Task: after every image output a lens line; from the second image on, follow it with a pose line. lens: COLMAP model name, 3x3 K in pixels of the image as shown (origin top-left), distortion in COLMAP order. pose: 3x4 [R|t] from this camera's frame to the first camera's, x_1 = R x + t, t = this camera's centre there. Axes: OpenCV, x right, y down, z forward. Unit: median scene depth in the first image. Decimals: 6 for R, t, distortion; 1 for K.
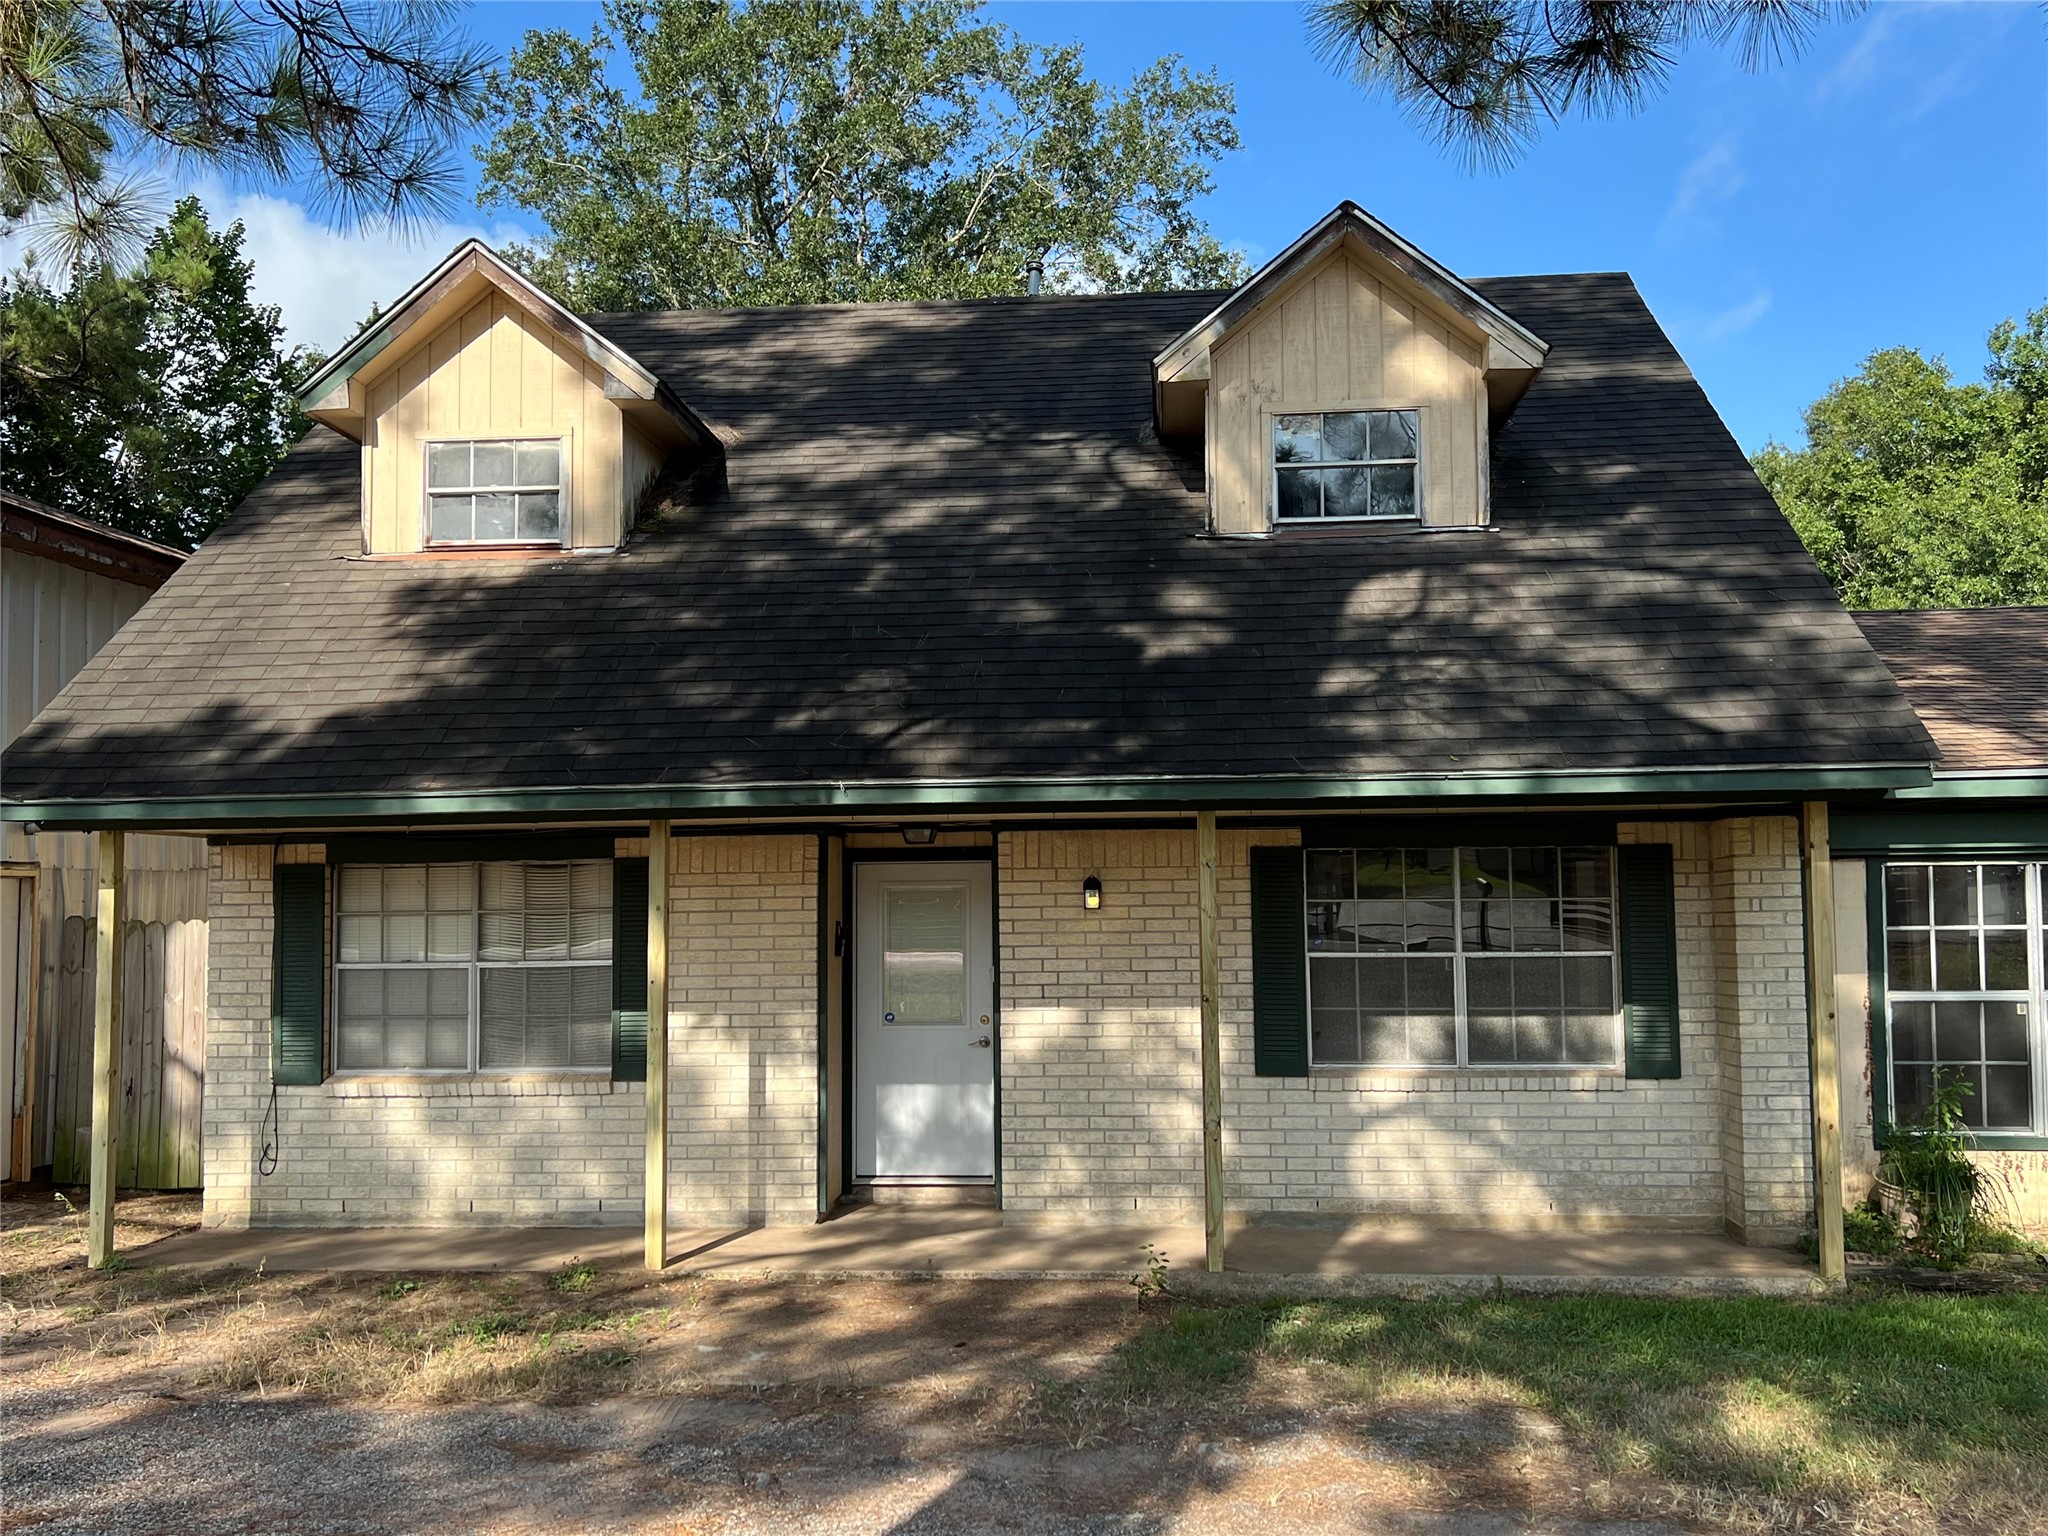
lens RADIAL K [[1779.0, 0, 1007.1], [0, 1779.0, 777.6], [0, 0, 1]] dist [0.045676, -0.027427]
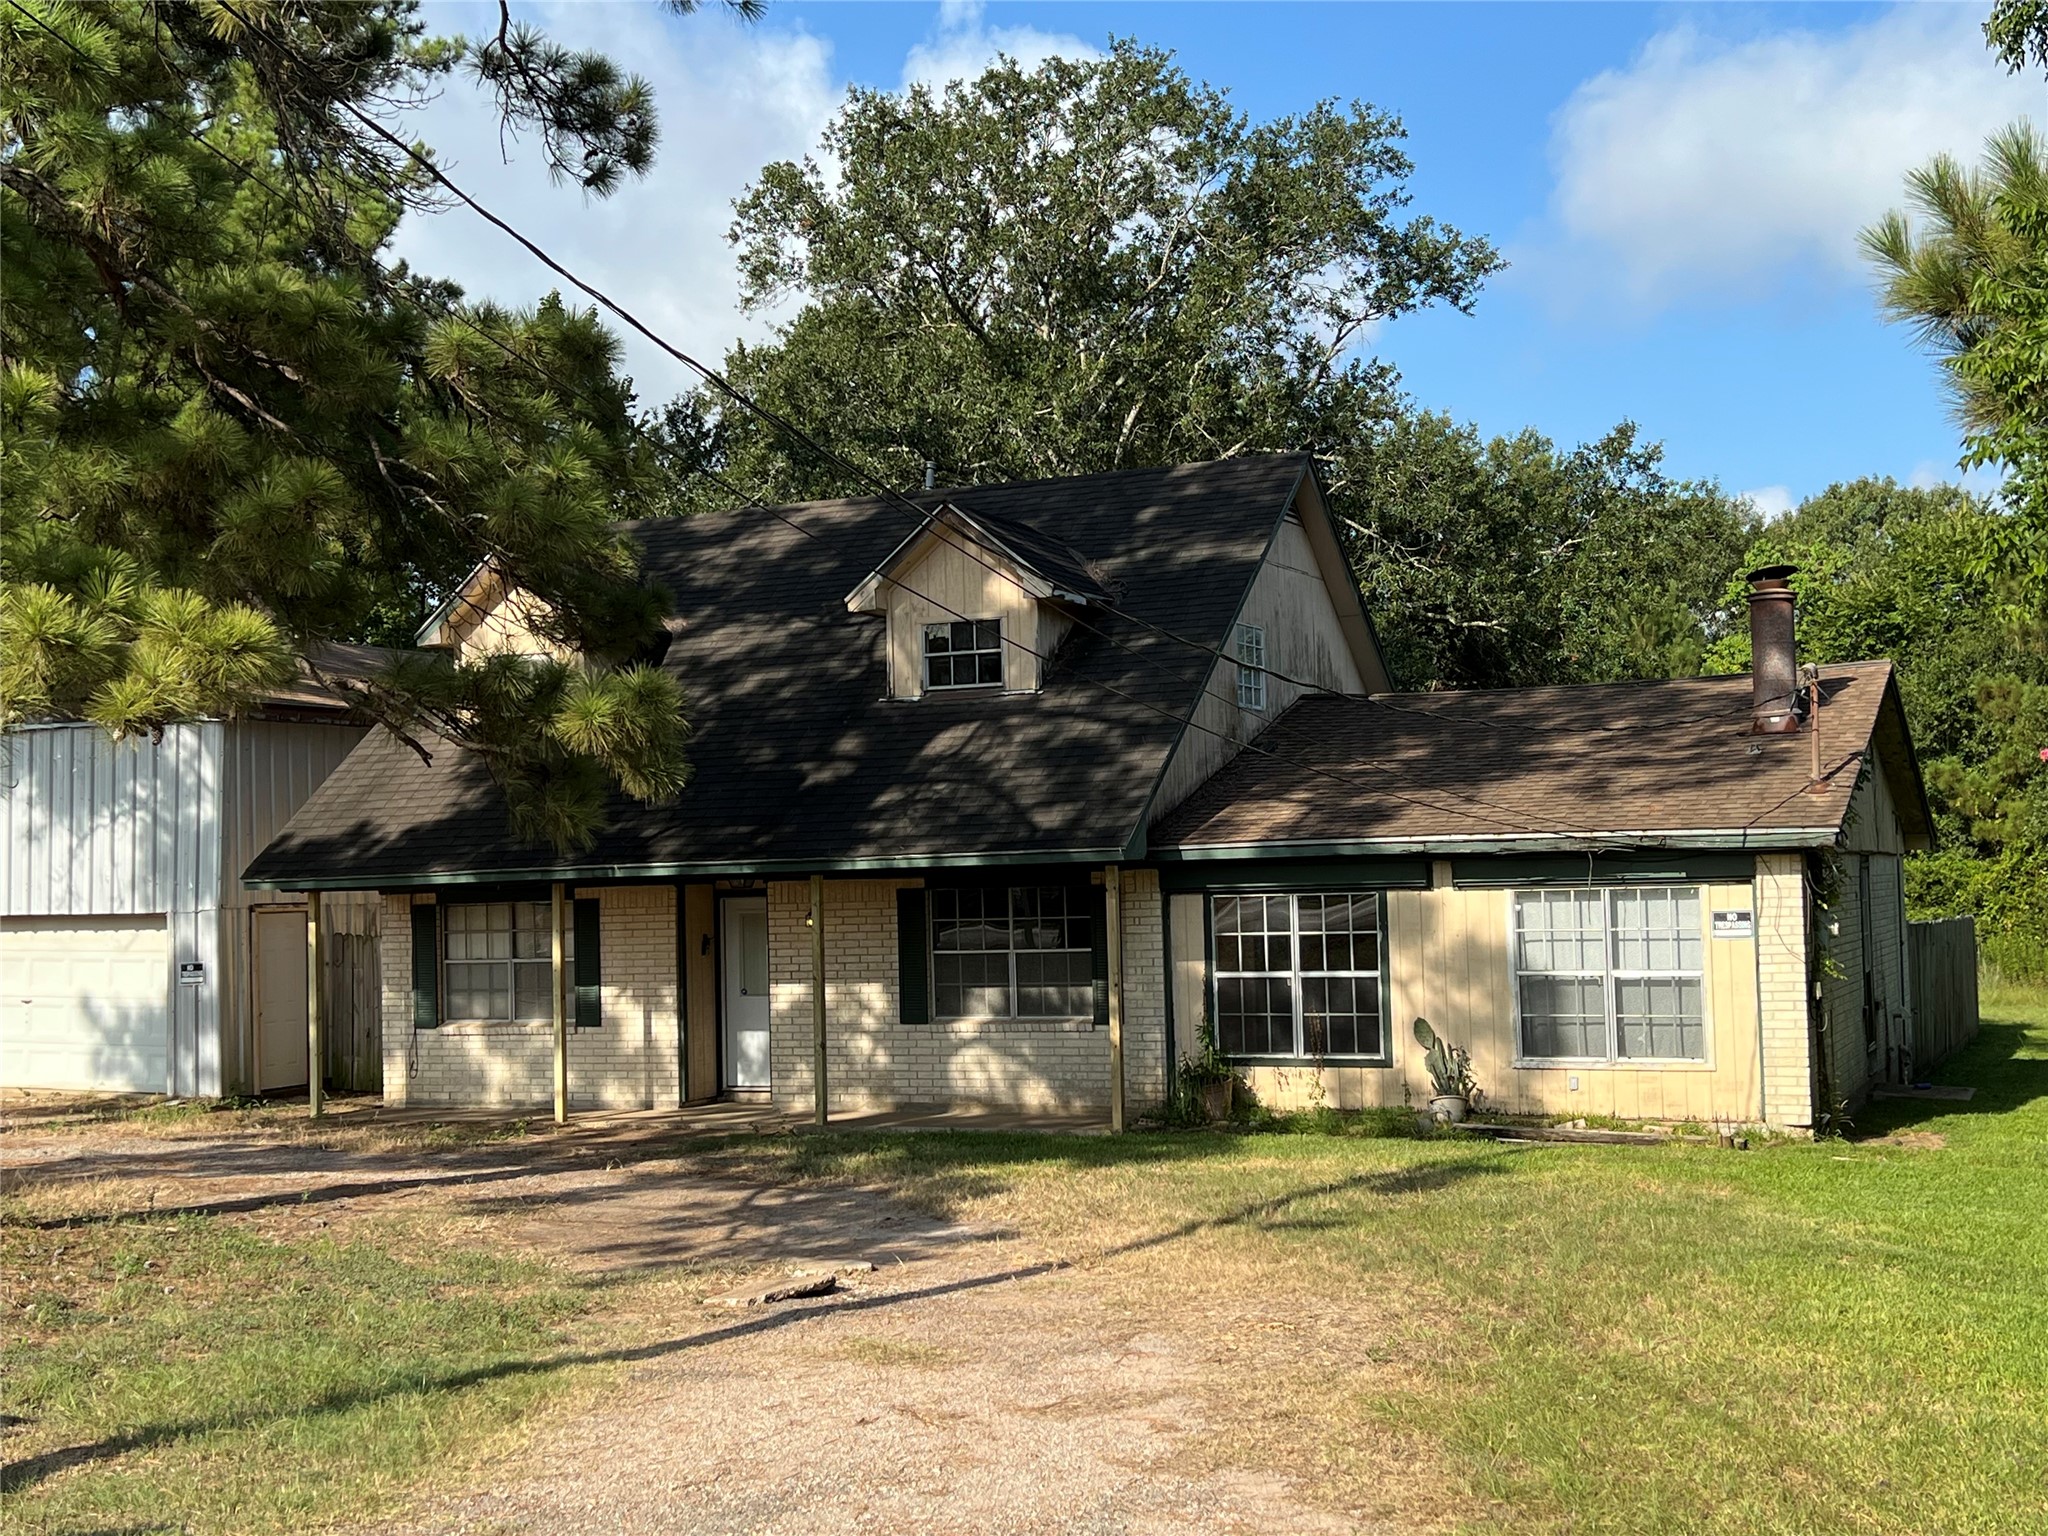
lens RADIAL K [[2451.0, 0, 1022.3], [0, 2451.0, 760.6], [0, 0, 1]] dist [0.132464, 0.000000]
pose [[0.938936, -0.032136, -0.342588, 1.049076], [0.040827, 0.999001, 0.018186, -0.119207], [0.341661, -0.031063, 0.939310, -1.140378]]
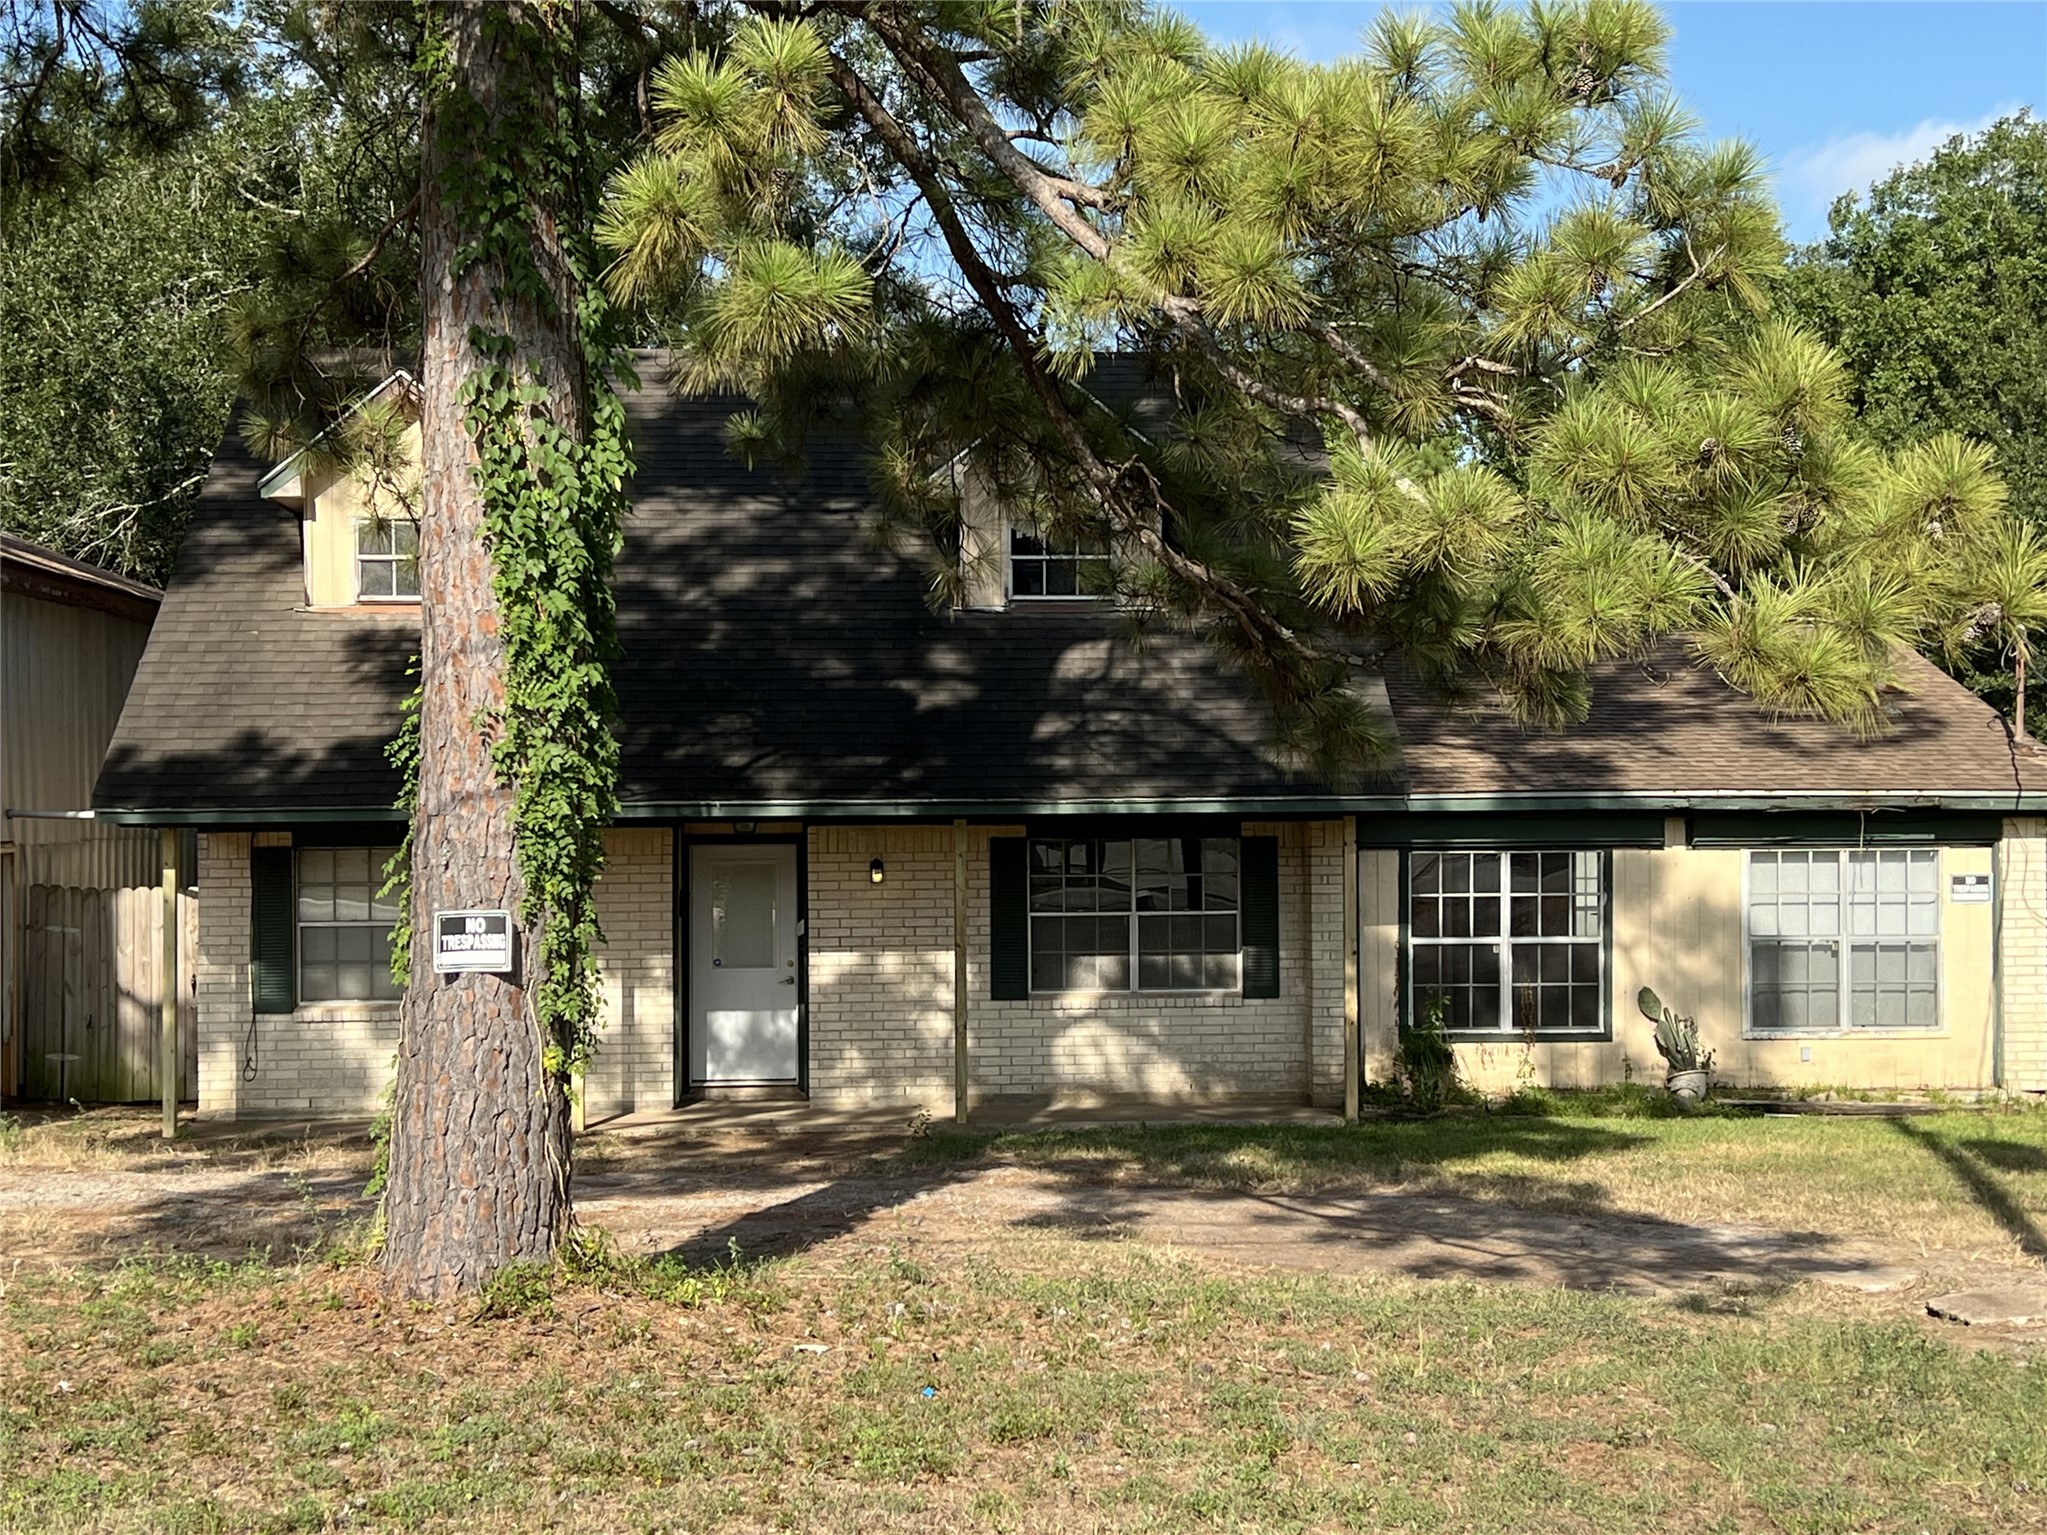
lens RADIAL K [[2770.2, 0, 1016.2], [0, 2770.2, 774.1], [0, 0, 1]] dist [0.130681, 0.000000]
pose [[0.990501, 0.004499, 0.137430, -0.140962], [-0.011850, 0.998539, 0.052717, -0.124914], [-0.136992, -0.053845, 0.989108, -1.152387]]
